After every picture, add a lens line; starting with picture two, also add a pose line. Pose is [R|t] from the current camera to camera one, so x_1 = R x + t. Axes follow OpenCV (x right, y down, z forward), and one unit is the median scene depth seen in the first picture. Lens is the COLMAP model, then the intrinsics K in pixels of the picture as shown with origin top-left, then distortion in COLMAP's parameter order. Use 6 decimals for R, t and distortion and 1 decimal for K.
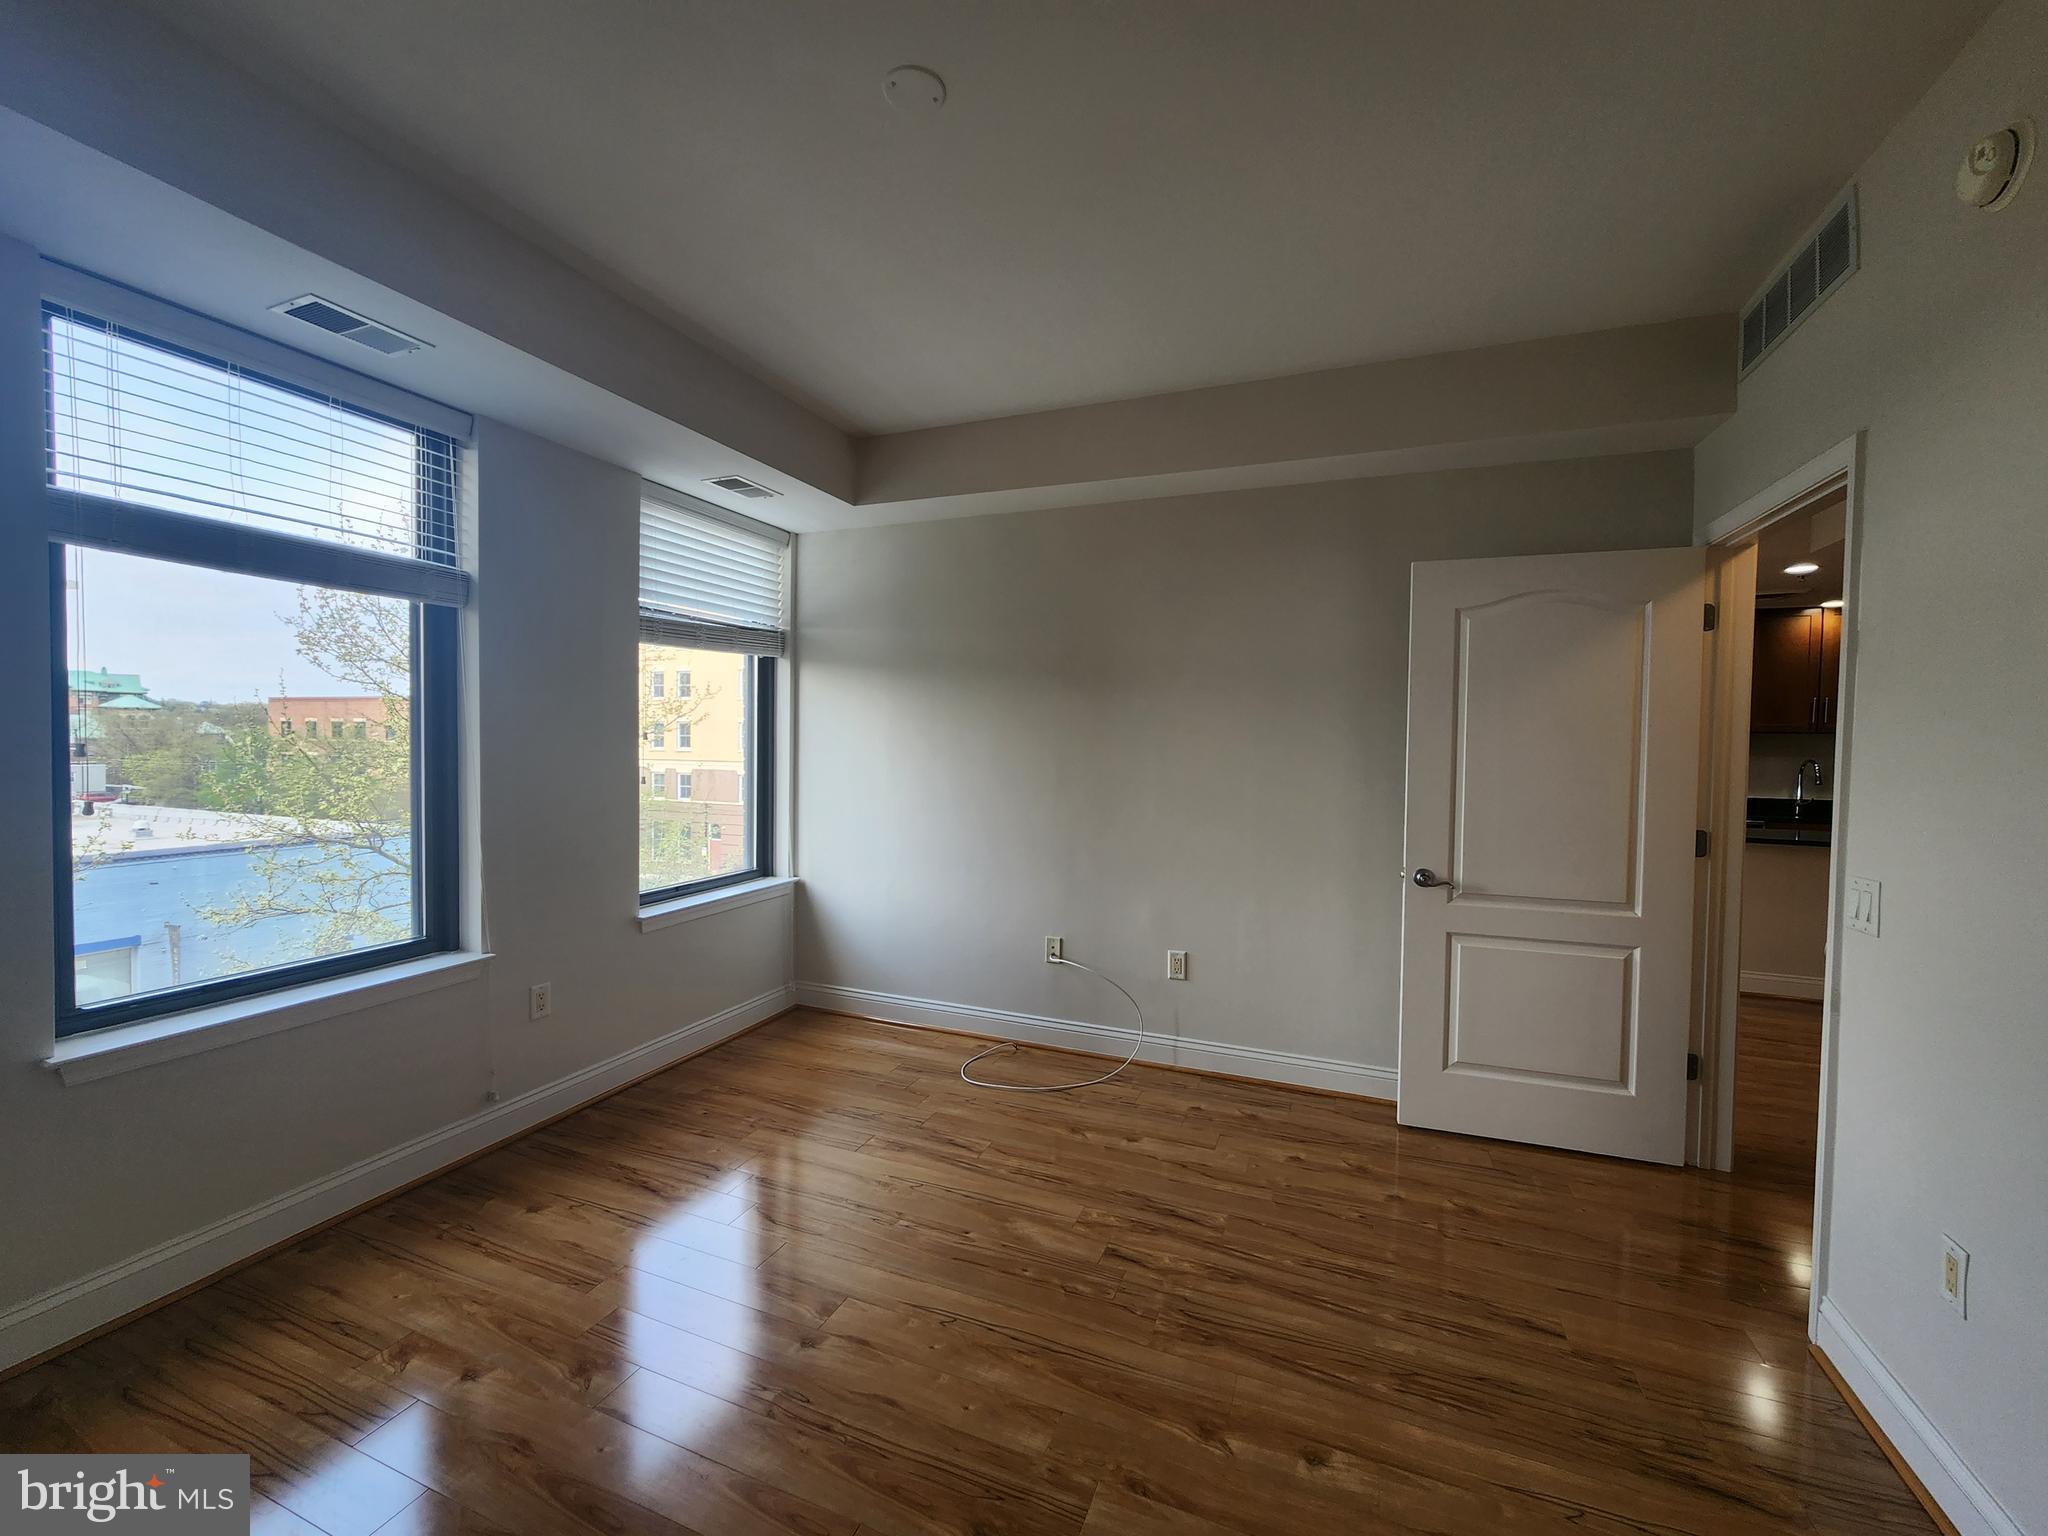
lens RADIAL K [[836.1, 0, 1016.5], [0, 836.1, 765.8], [0, 0, 1]] dist [-0.001018, -0.000055]
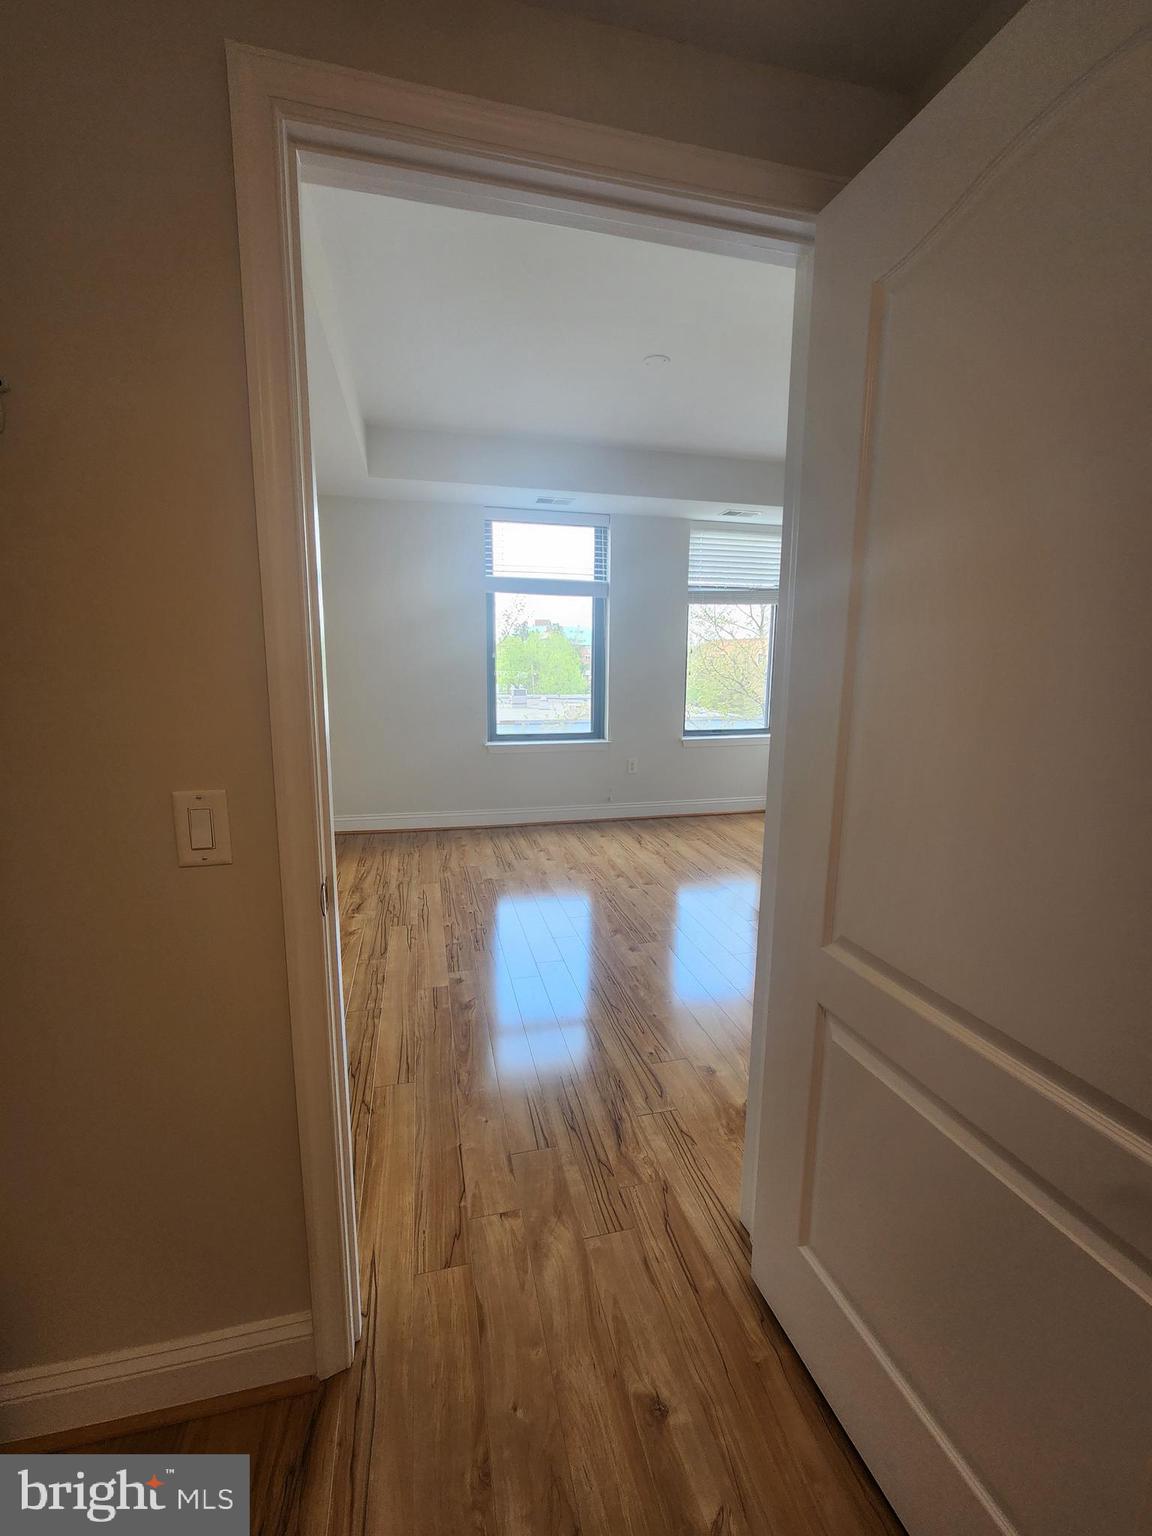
lens RADIAL K [[627.1, 0, 579.6], [0, 627.1, 760.1], [0, 0, 1]] dist [-0.001018, -0.000055]
pose [[0.587407, 0.121412, -0.800133, 0.760502], [-0.016998, 0.990315, 0.137791, 0.025222], [0.809113, -0.067339, 0.583782, -0.148263]]
